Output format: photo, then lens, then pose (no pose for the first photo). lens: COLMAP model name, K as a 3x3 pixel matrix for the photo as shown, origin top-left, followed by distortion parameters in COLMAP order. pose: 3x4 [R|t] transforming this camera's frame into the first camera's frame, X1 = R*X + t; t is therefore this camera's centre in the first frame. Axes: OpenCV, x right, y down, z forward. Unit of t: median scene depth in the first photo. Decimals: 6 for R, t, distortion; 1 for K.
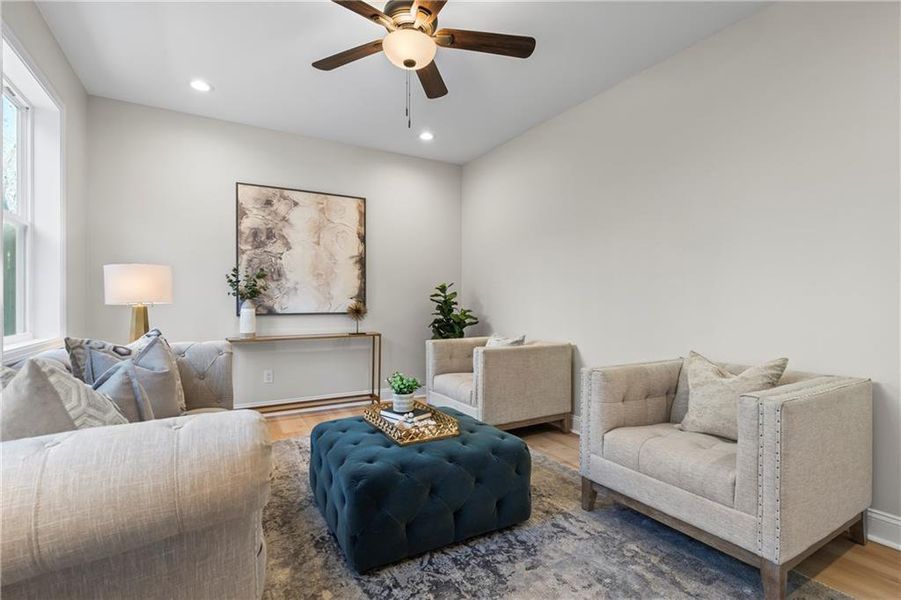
lens RADIAL K [[412.2, 0, 448.2], [0, 412.2, 308.5], [0, 0, 1]] dist [-0.002345, -0.000121]
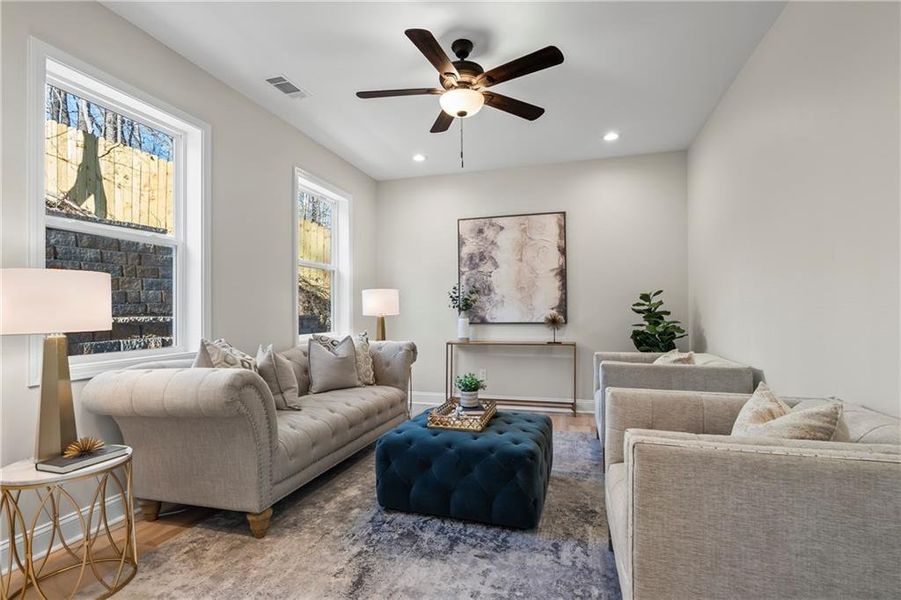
lens RADIAL K [[422.6, 0, 448.0], [0, 422.6, 314.6], [0, 0, 1]] dist [-0.004211, -0.000144]
pose [[0.697068, -0.000910, -0.717004, 0.381277], [-0.004790, 0.999971, -0.005926, -0.002672], [0.716989, 0.007566, 0.697043, 0.061297]]
